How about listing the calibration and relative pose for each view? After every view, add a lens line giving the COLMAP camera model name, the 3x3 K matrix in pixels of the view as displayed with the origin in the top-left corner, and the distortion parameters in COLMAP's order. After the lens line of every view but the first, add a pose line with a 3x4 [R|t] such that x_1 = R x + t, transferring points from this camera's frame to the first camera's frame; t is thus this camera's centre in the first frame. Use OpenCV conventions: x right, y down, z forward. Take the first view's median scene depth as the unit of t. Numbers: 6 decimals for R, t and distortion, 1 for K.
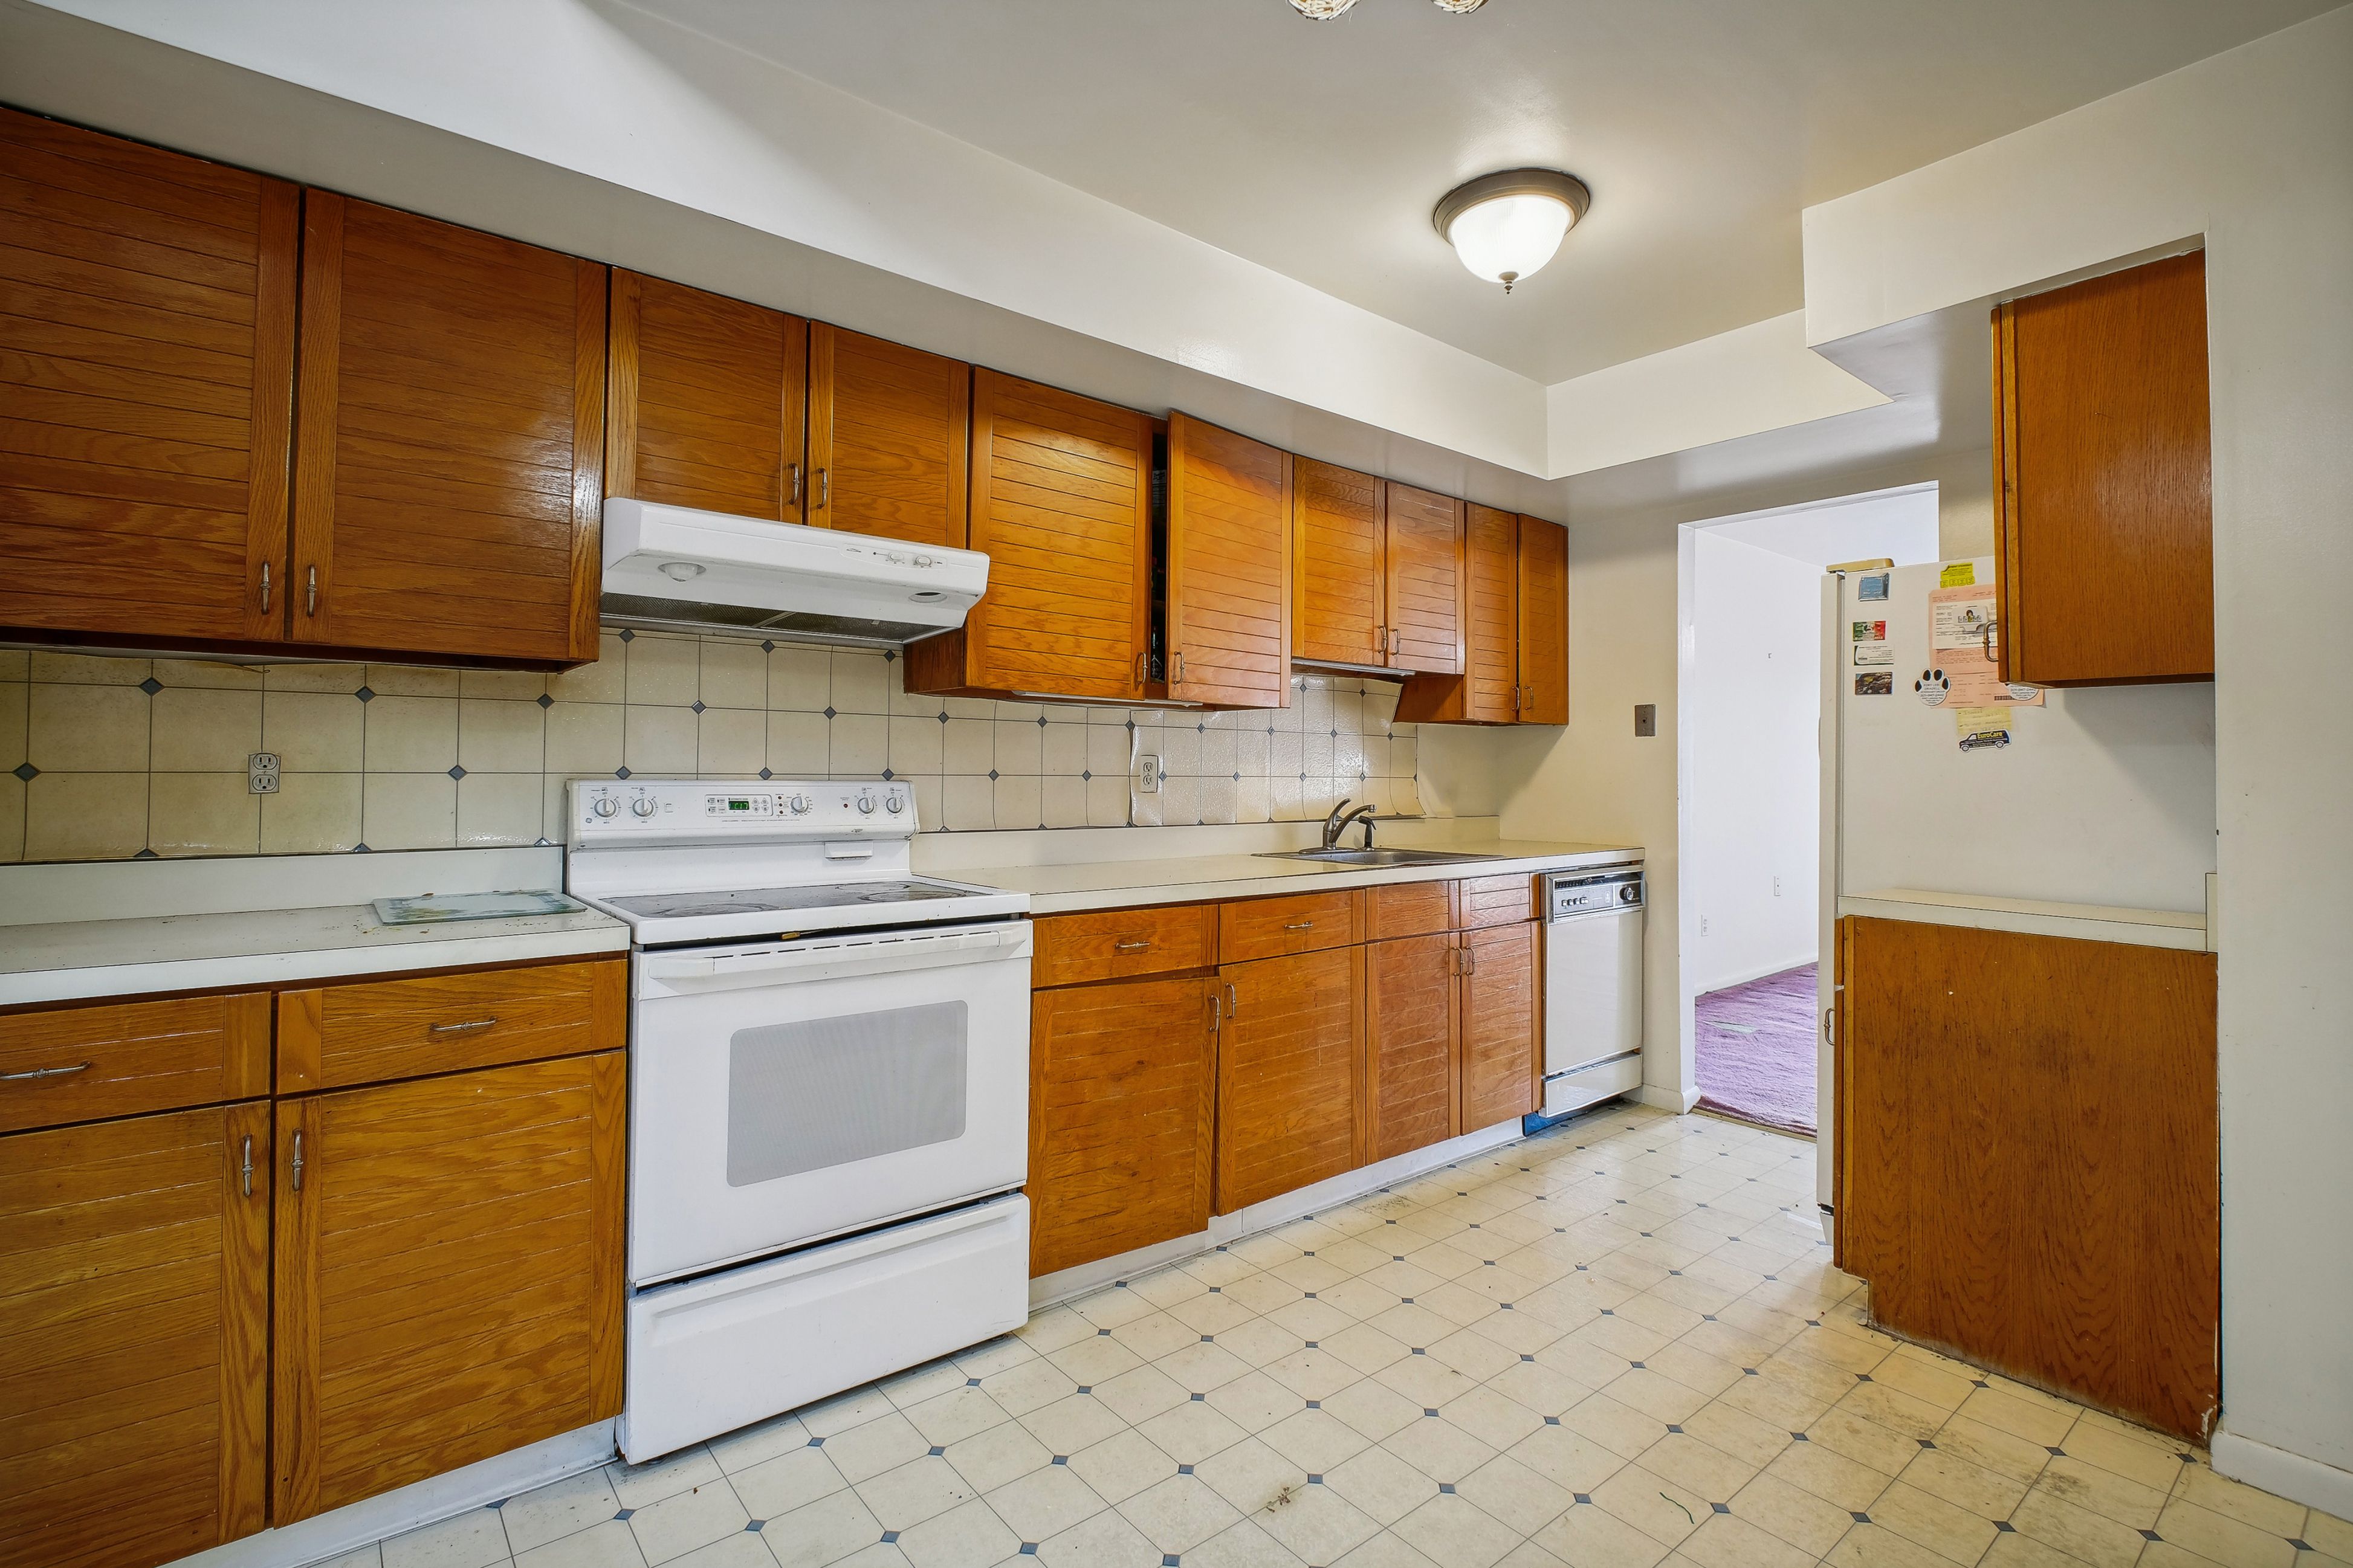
lens RADIAL K [[1099.7, 0, 1178.9], [0, 1099.7, 740.1], [0, 0, 1]] dist [-0.000551, 0.000157]
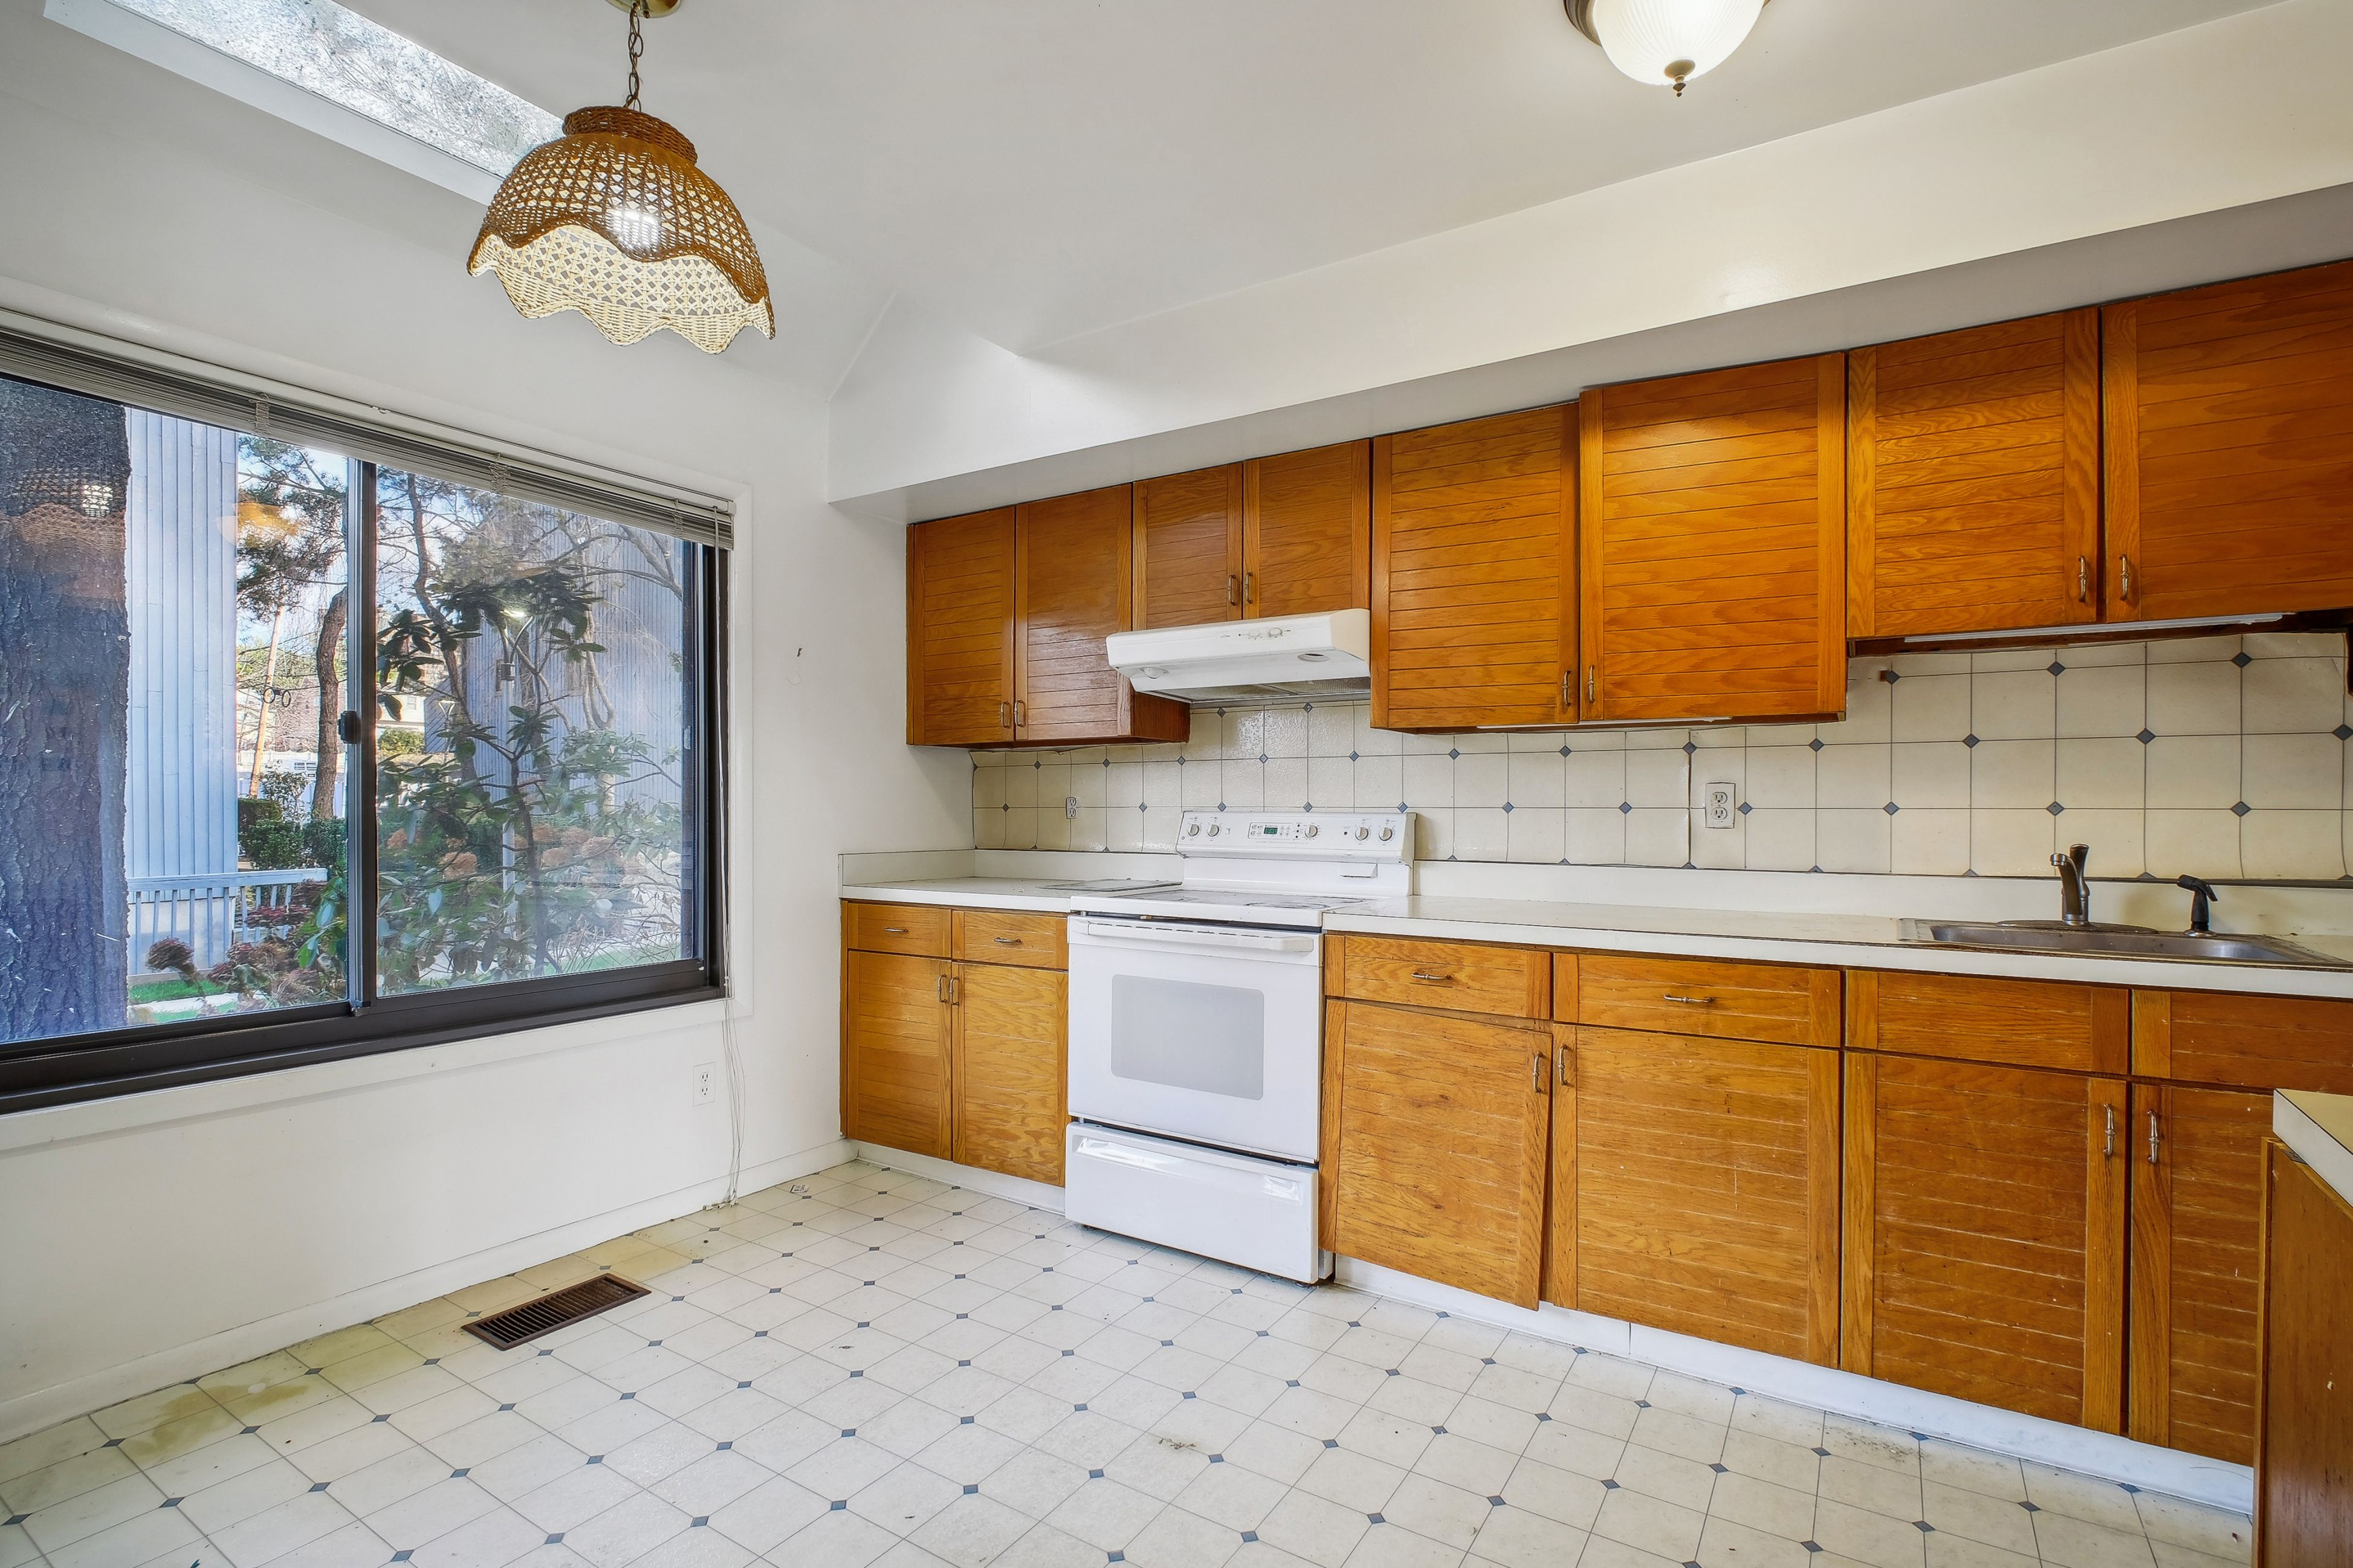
lens RADIAL K [[1107.4, 0, 1180.1], [0, 1107.4, 799.0], [0, 0, 1]] dist [-0.000954, -0.001304]
pose [[0.310711, -0.013092, -0.950414, 0.904839], [0.028247, 0.999591, -0.004535, 0.025258], [0.950085, -0.025438, 0.310954, 0.509824]]
